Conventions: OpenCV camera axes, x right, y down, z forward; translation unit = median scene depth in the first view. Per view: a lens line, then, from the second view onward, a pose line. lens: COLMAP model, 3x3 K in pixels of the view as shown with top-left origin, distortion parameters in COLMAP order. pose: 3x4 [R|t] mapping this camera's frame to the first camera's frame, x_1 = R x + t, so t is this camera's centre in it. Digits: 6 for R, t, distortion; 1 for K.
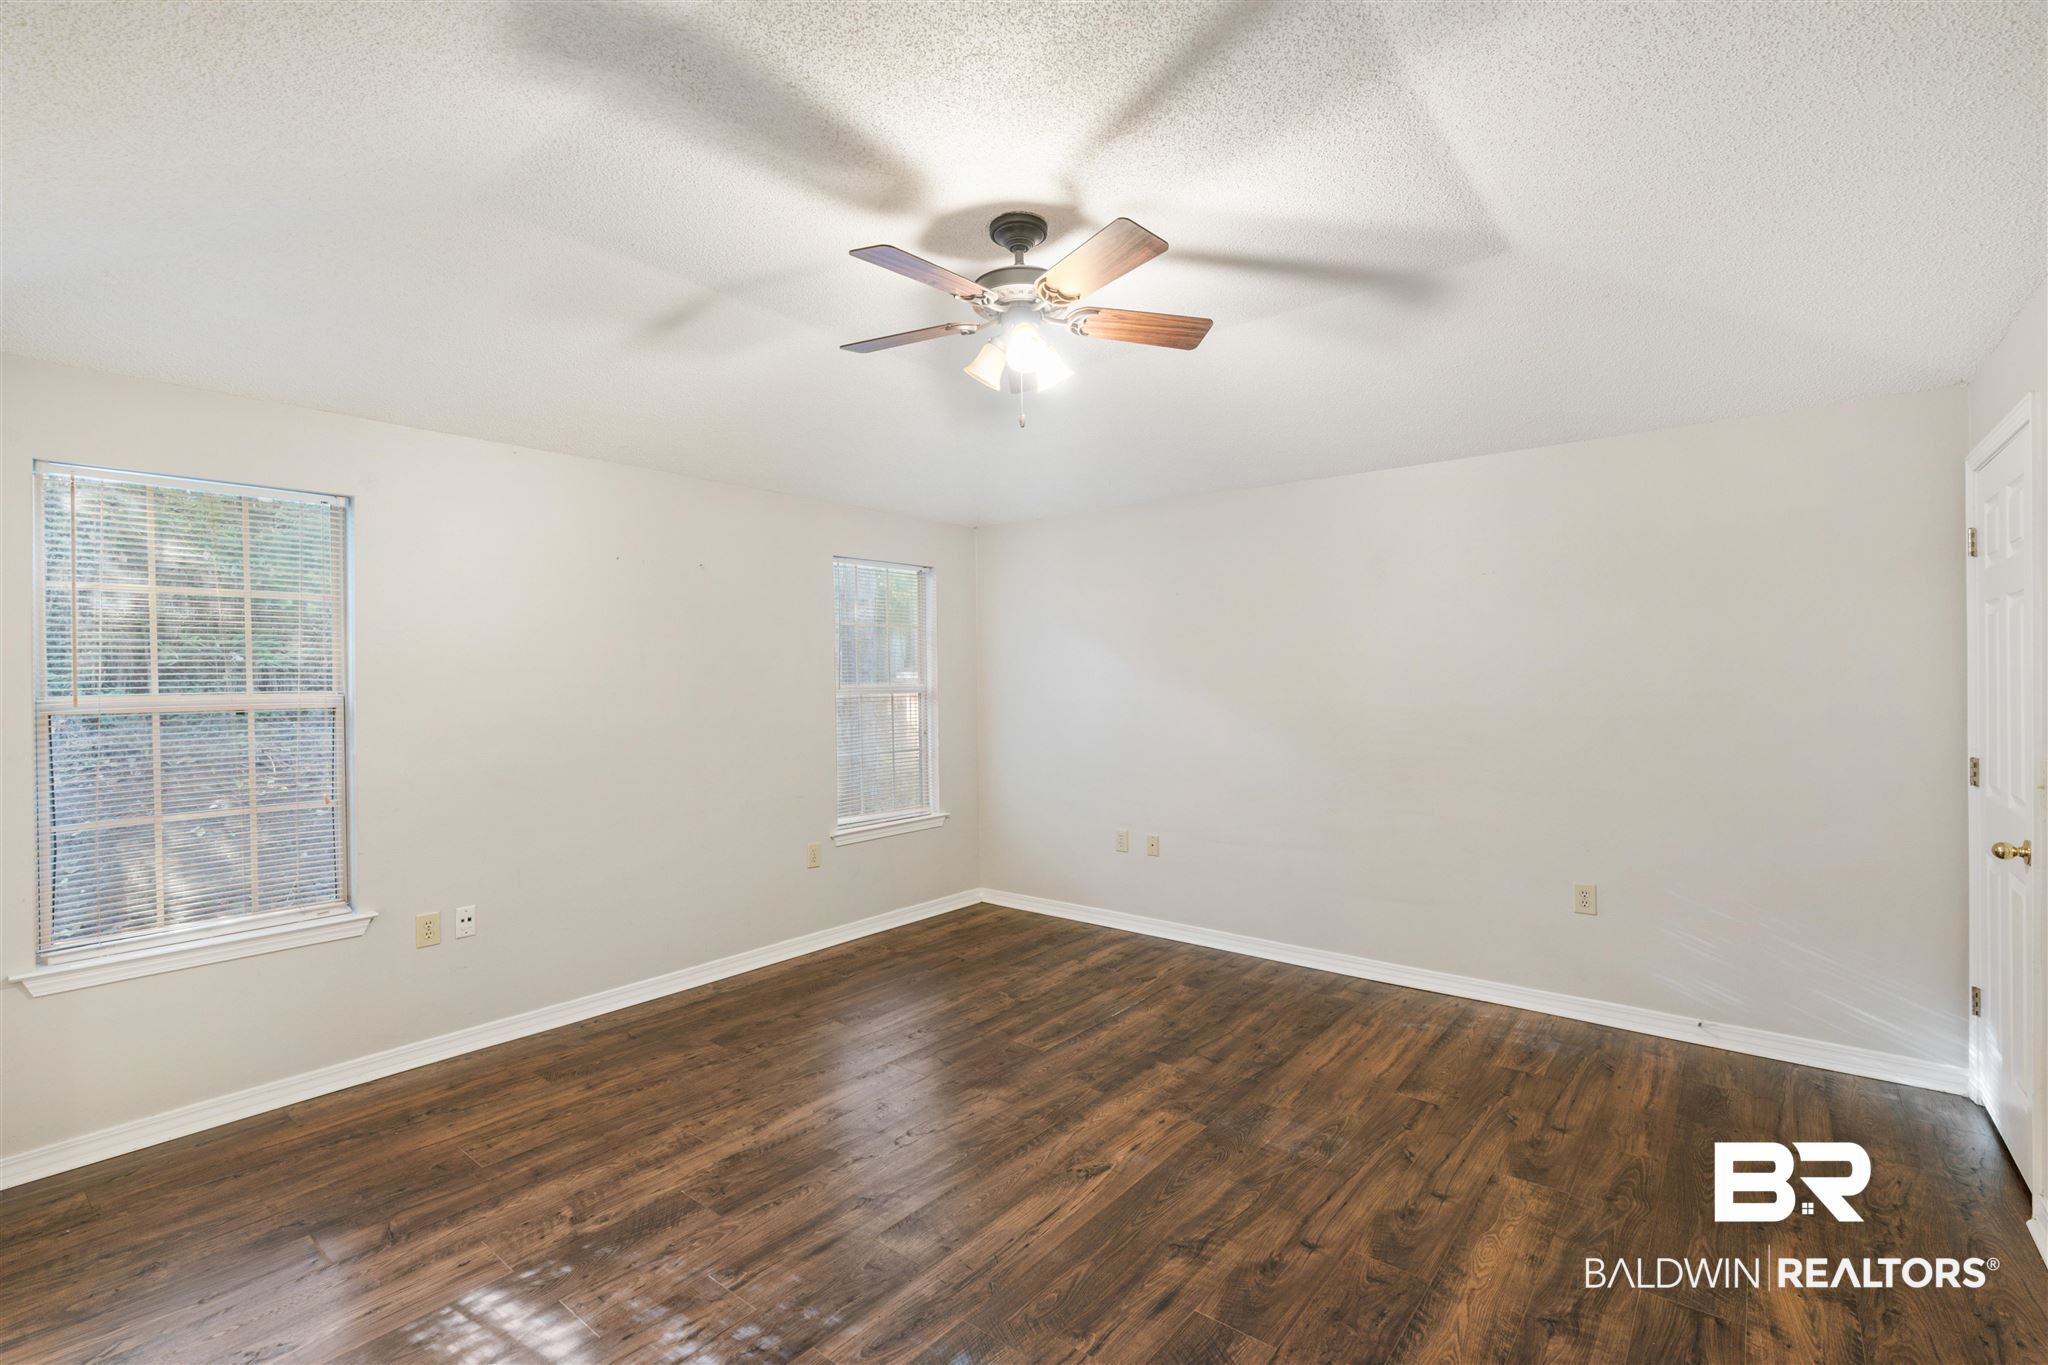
lens RADIAL K [[949.4, 0, 1056.9], [0, 949.4, 689.1], [0, 0, 1]] dist [-0.011240, 0.000390]
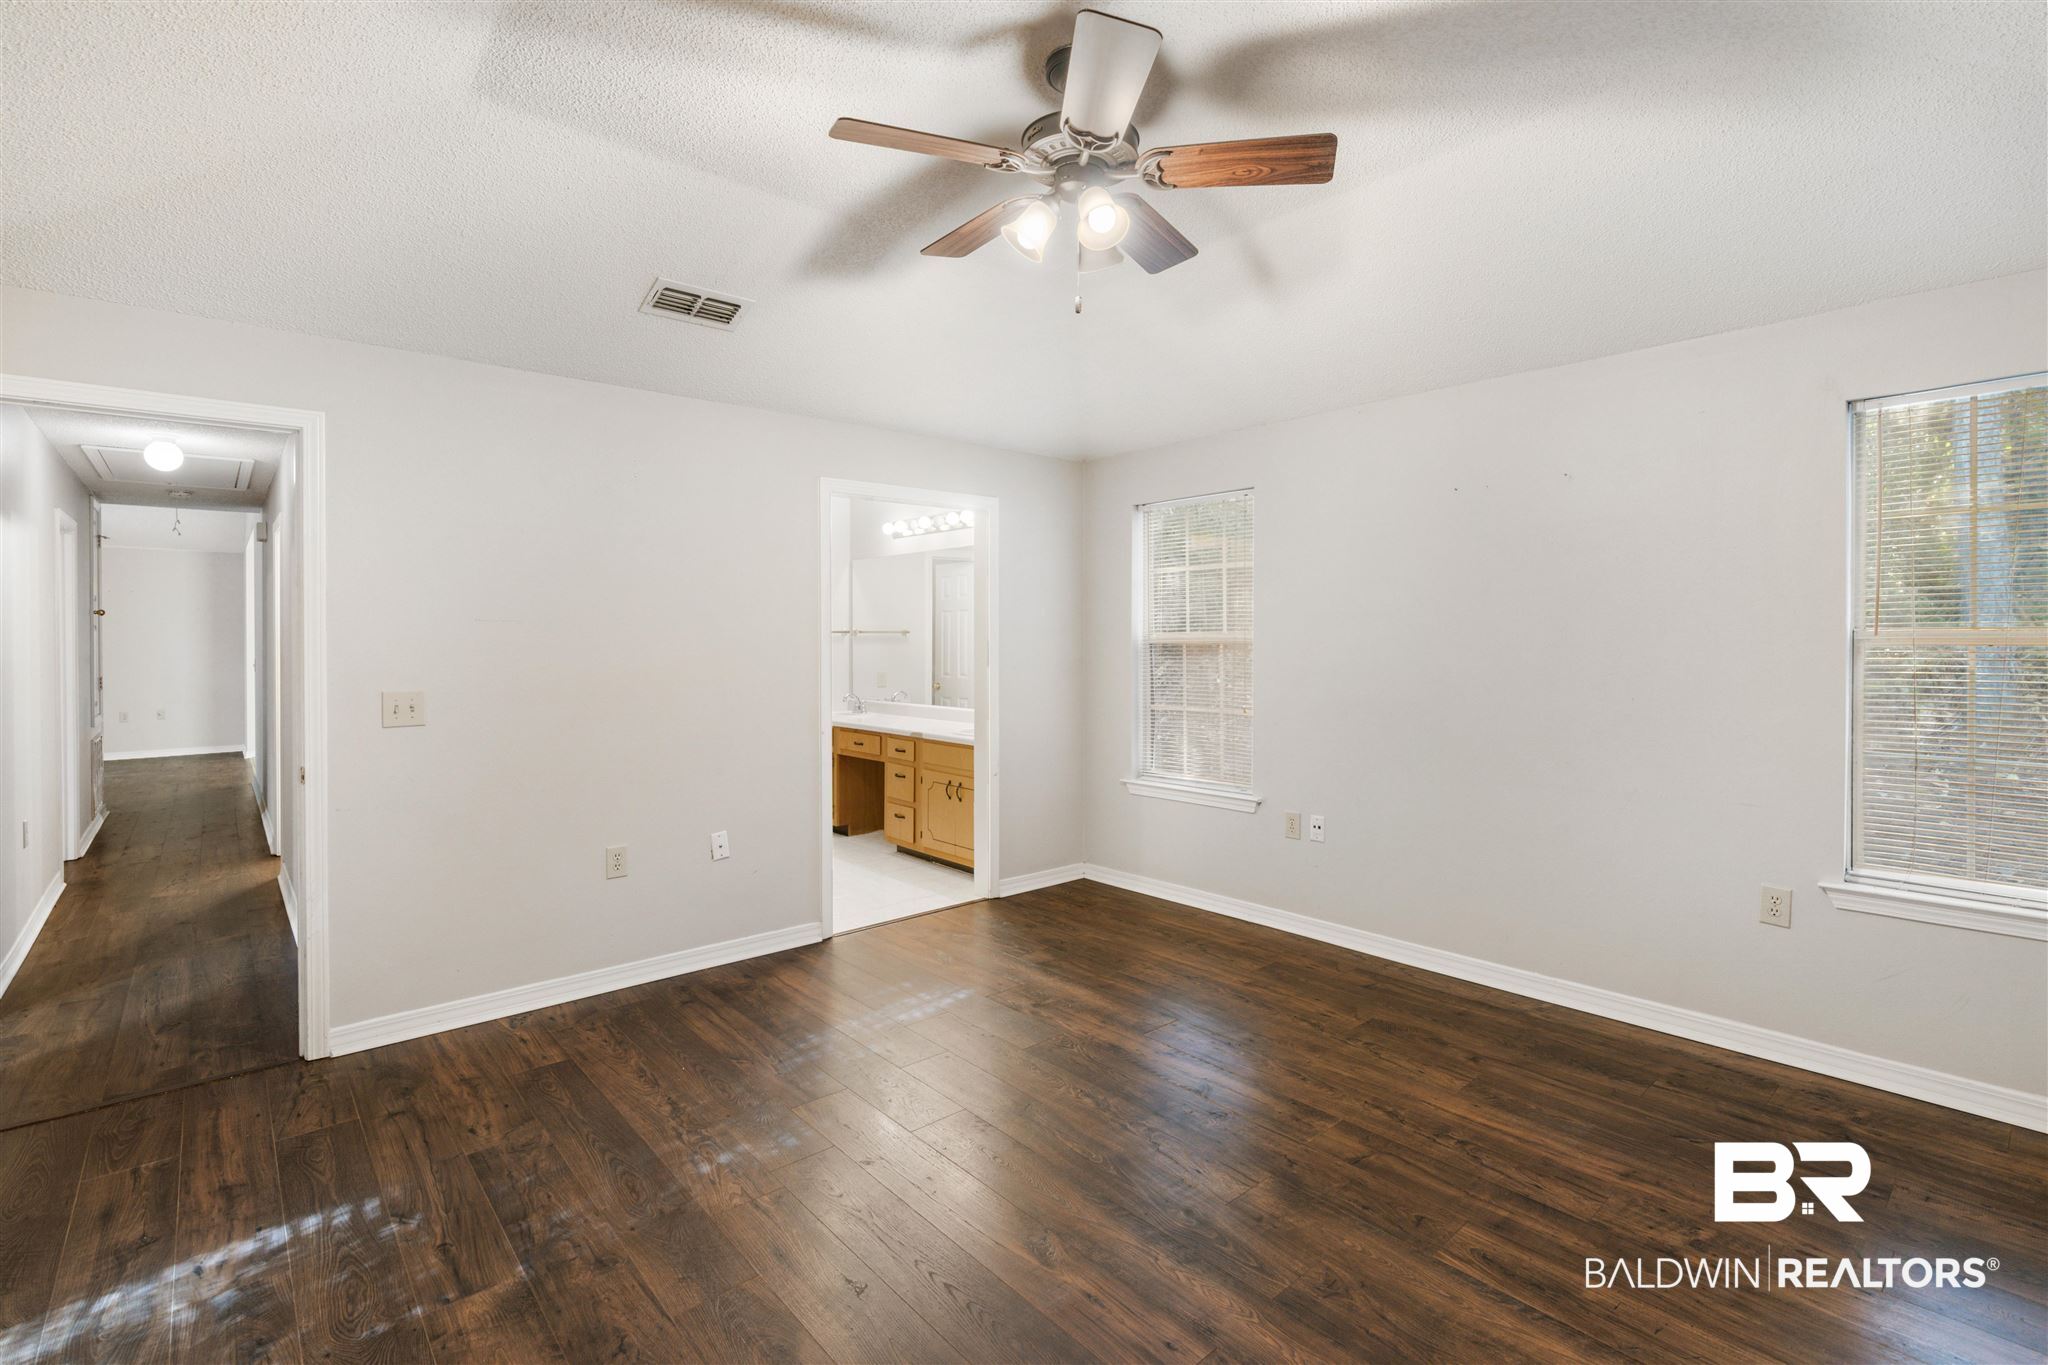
lens RADIAL K [[939.6, 0, 1001.8], [0, 939.6, 670.3], [0, 0, 1]] dist [-0.018655, 0.000390]
pose [[-0.220925, 0.040284, -0.974458, 0.590238], [-0.011750, 0.998964, 0.043961, 0.002370], [0.975220, 0.021162, -0.220223, 0.870634]]
